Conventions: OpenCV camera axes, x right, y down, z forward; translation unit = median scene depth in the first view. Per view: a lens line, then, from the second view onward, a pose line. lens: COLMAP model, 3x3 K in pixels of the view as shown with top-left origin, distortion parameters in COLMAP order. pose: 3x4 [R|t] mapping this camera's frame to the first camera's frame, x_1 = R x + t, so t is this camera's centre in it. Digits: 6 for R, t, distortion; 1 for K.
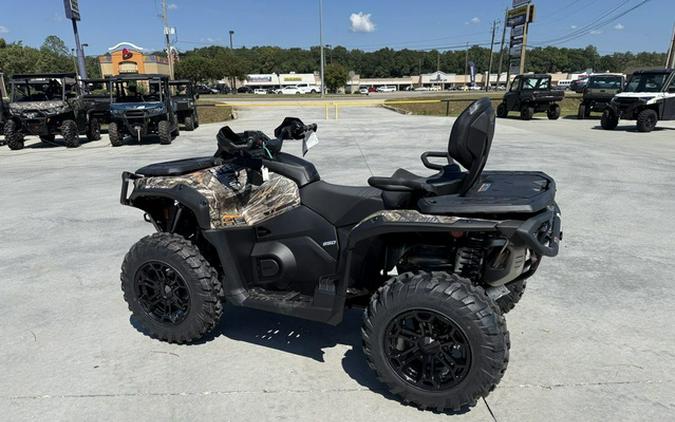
lens RADIAL K [[481.8, 0, 332.7], [0, 481.8, 249.6], [0, 0, 1]] dist [0.026292, -0.028733]
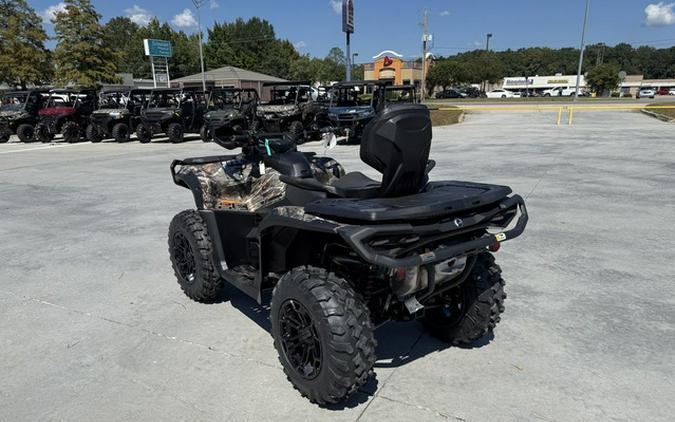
lens RADIAL K [[481.8, 0, 333.9], [0, 481.8, 246.6], [0, 0, 1]] dist [0.026292, -0.028733]
pose [[0.878220, 0.140810, -0.457059, 0.389894], [-0.146610, 0.988928, 0.022962, -0.016048], [0.455231, 0.046844, 0.889140, 0.039921]]
